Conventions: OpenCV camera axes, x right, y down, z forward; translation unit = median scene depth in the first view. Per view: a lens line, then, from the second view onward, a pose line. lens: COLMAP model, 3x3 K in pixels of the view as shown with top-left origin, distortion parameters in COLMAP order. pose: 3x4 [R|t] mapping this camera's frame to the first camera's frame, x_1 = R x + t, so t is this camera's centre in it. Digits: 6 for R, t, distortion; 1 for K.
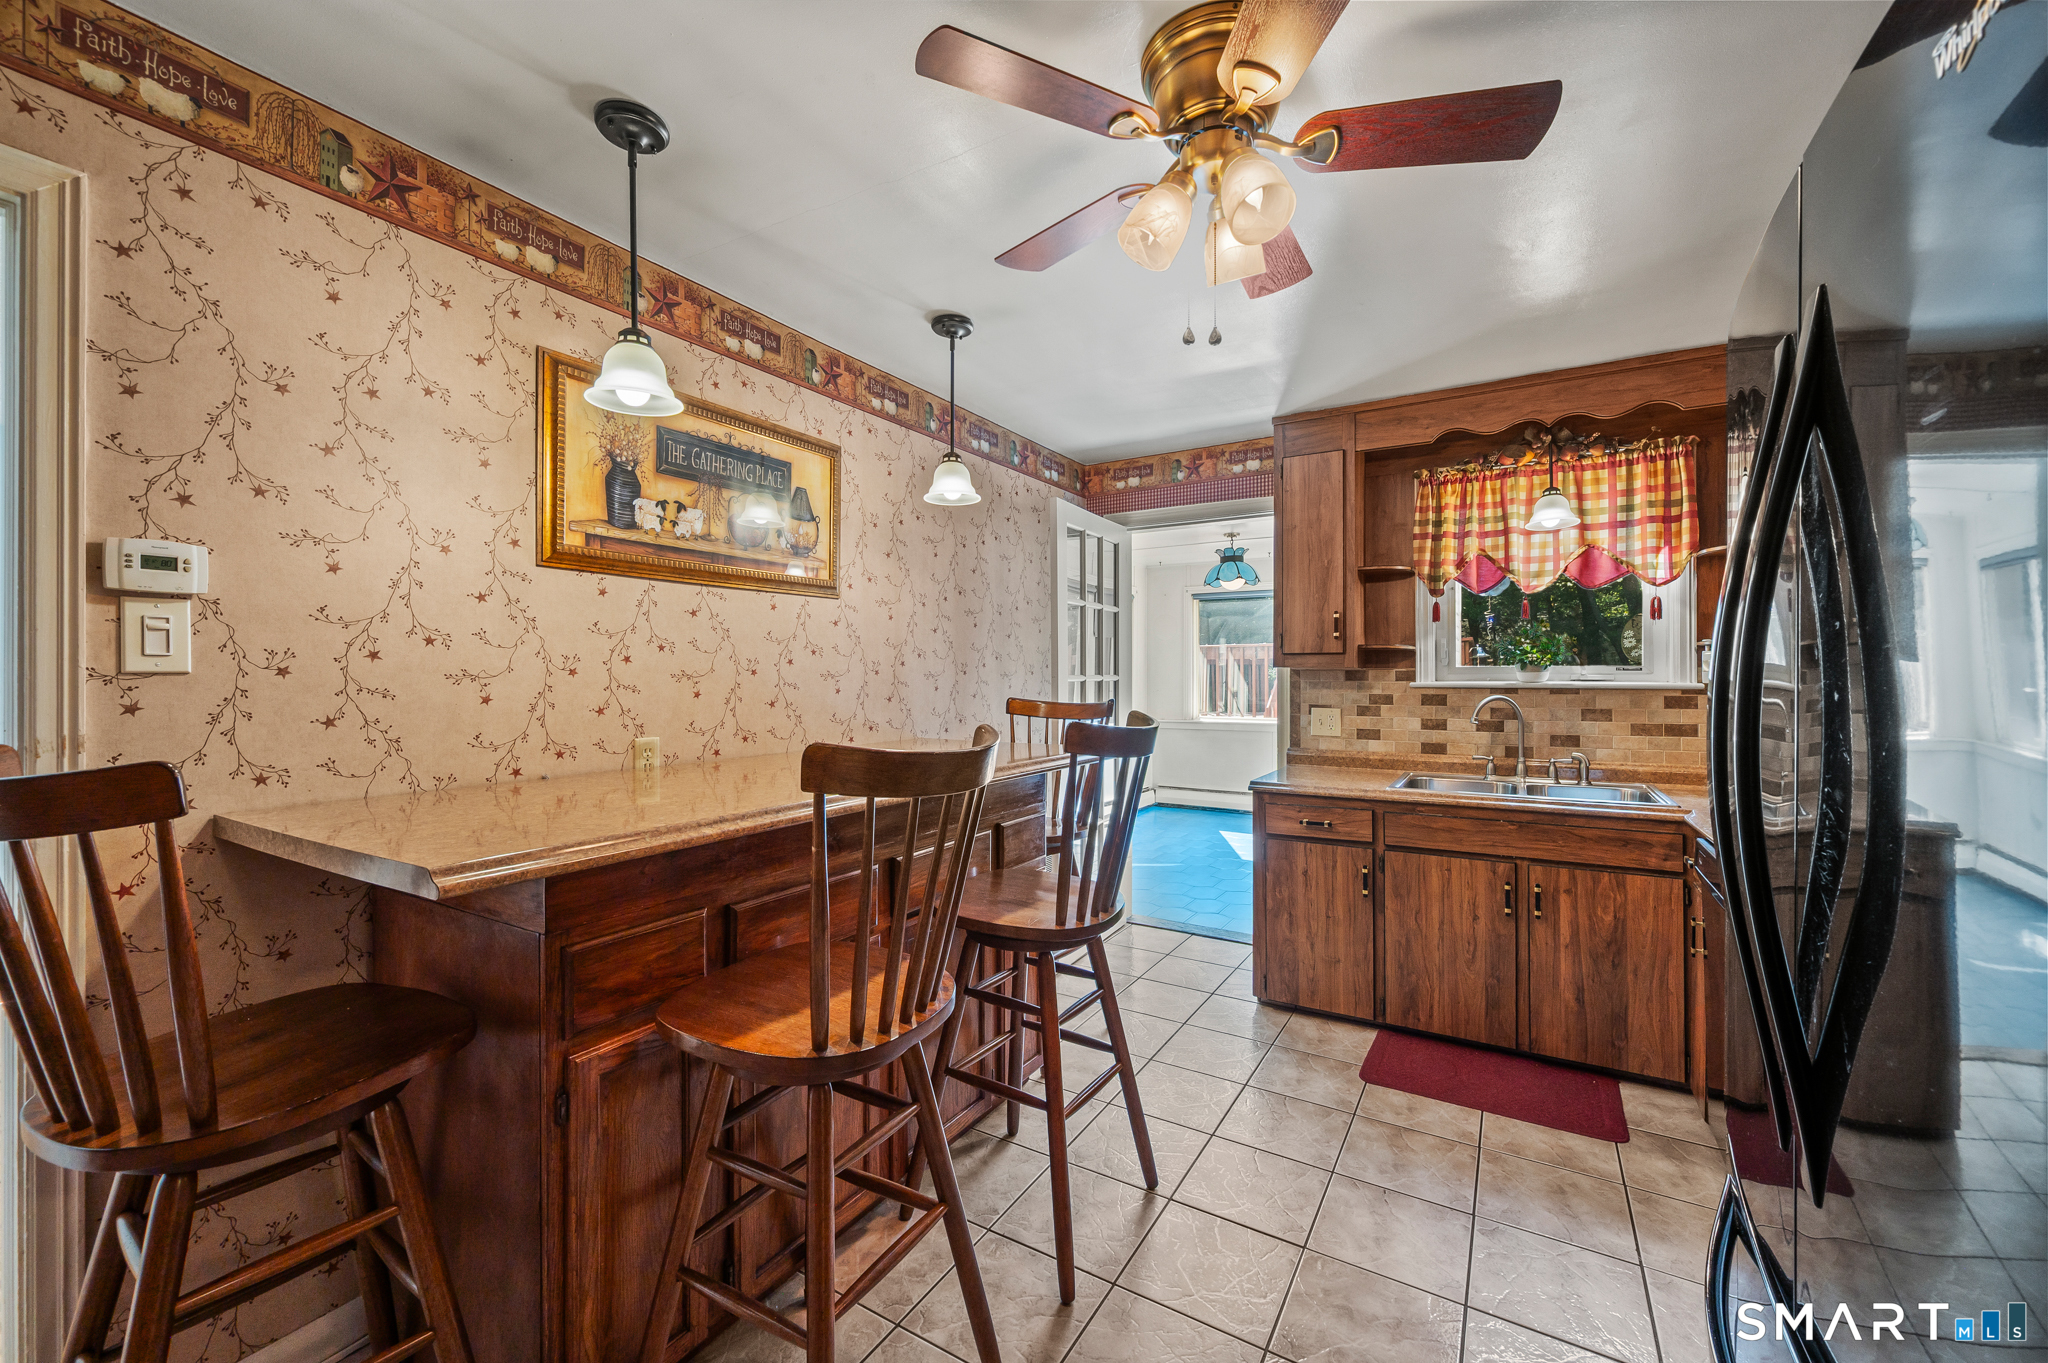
lens RADIAL K [[824.6, 0, 1025.7], [0, 824.6, 677.0], [0, 0, 1]] dist [0.000460, -0.000018]
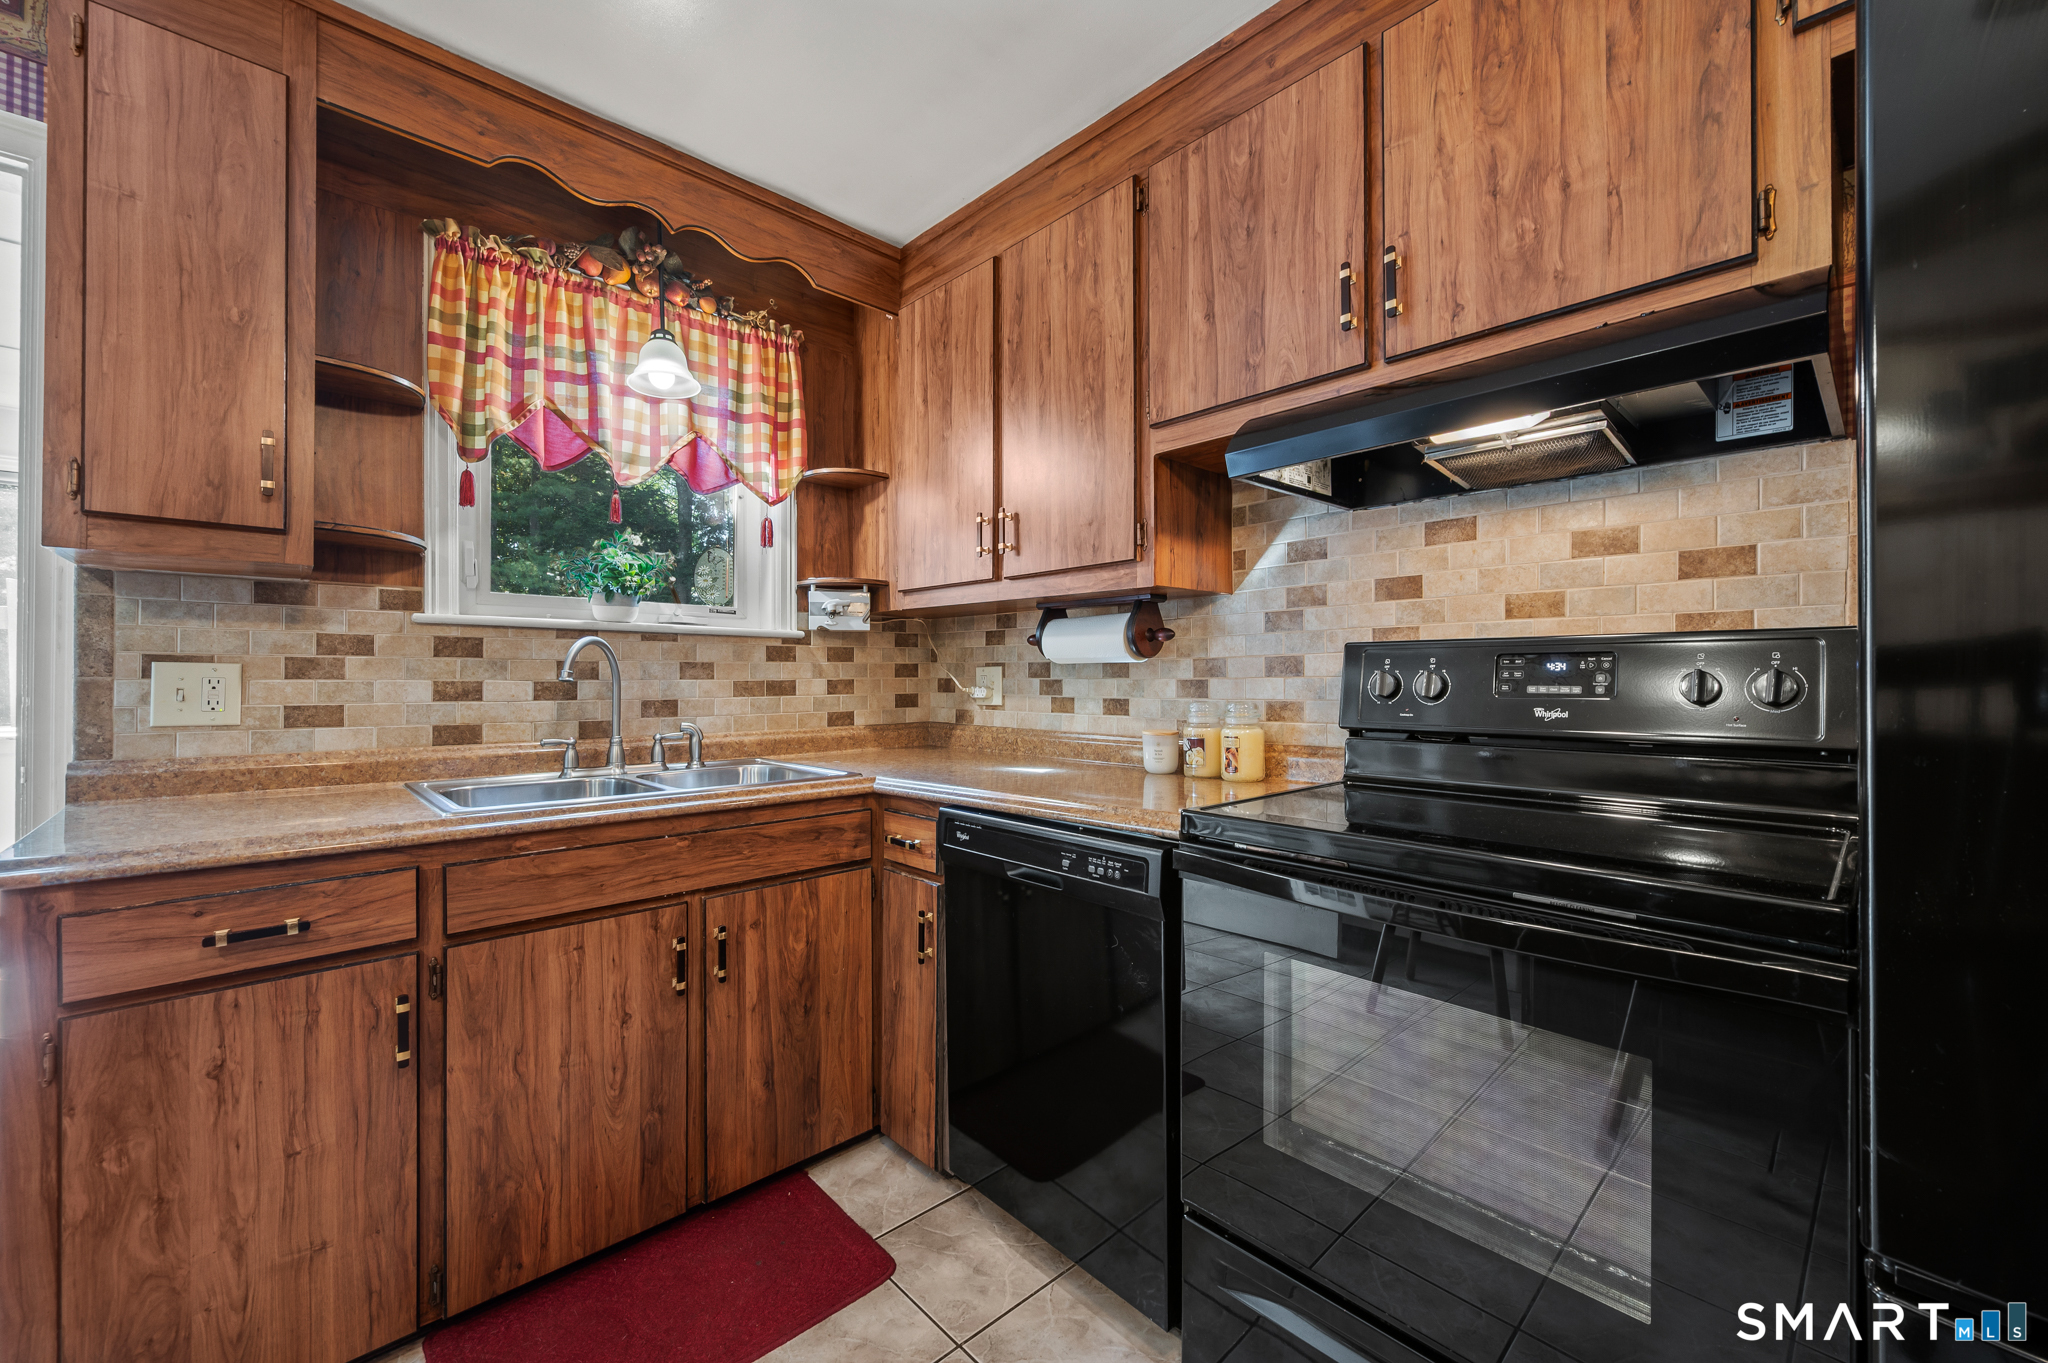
lens RADIAL K [[824.6, 0, 1020.4], [0, 824.6, 674.7], [0, 0, 1]] dist [0.000460, -0.000018]
pose [[0.266464, 0.008596, 0.963807, 0.063909], [0.005477, 0.999931, -0.010432, 0.056272], [-0.963829, 0.008058, 0.266398, 0.508058]]
